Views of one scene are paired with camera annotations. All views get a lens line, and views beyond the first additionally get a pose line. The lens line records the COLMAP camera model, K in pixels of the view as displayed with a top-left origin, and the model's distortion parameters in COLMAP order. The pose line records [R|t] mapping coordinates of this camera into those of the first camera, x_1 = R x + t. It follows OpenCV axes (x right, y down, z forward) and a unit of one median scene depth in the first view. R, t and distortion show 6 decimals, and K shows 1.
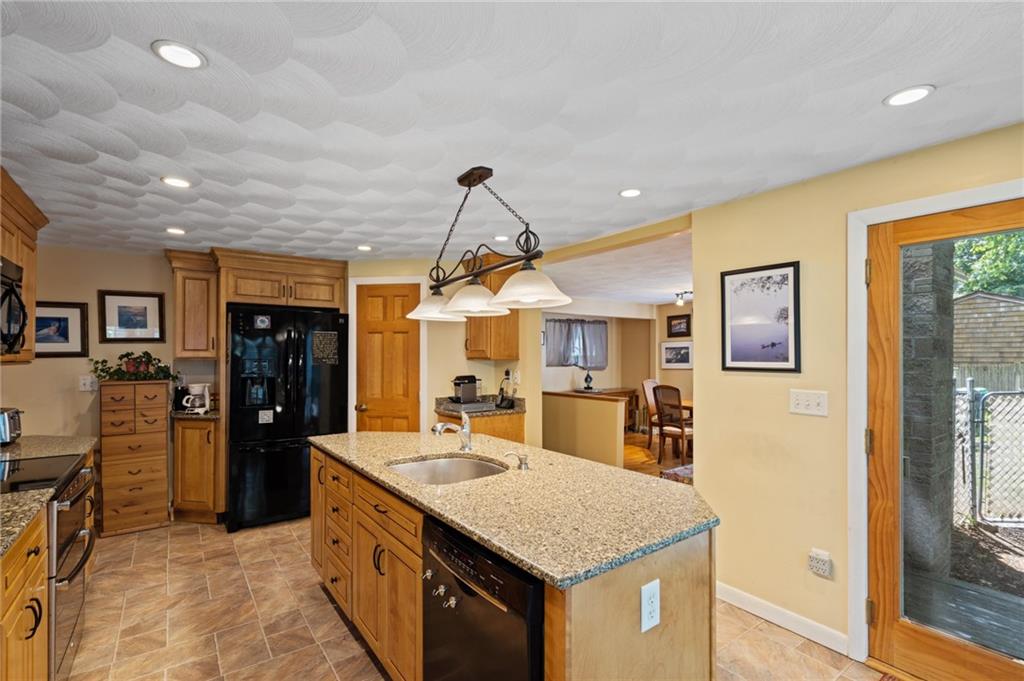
lens RADIAL K [[474.0, 0, 515.3], [0, 474.0, 347.7], [0, 0, 1]] dist [-0.000004, 0.001361]
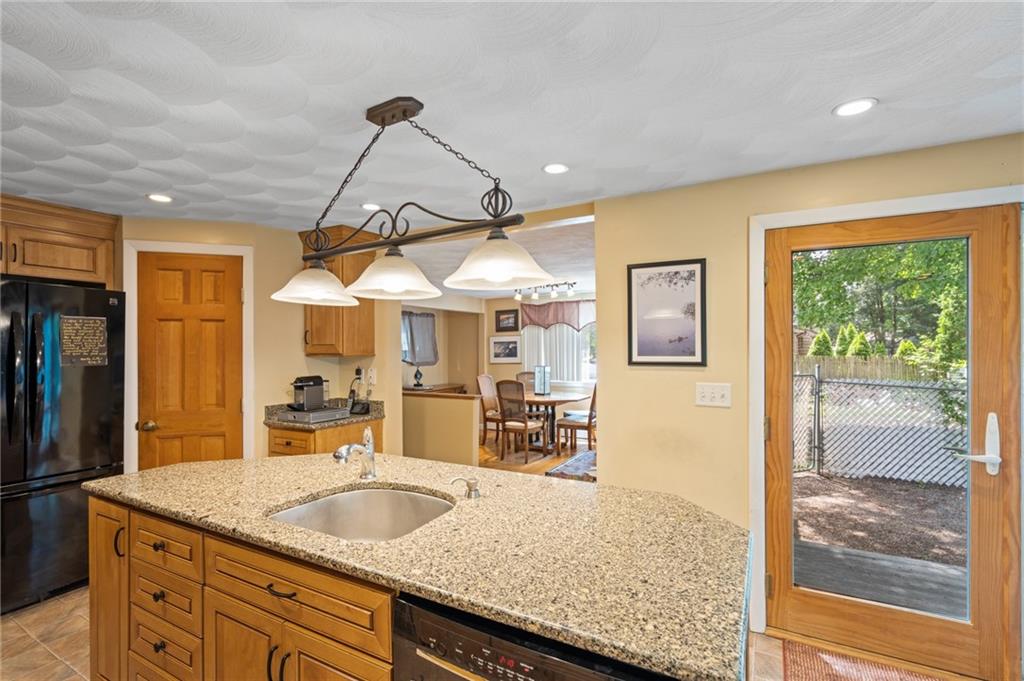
lens RADIAL K [[474.0, 0, 508.6], [0, 474.0, 345.4], [0, 0, 1]] dist [-0.000004, 0.001361]
pose [[0.910269, -0.000218, 0.414018, -0.213559], [-0.002597, 0.999977, 0.006236, 0.001611], [-0.414010, -0.006752, 0.910247, 0.227945]]
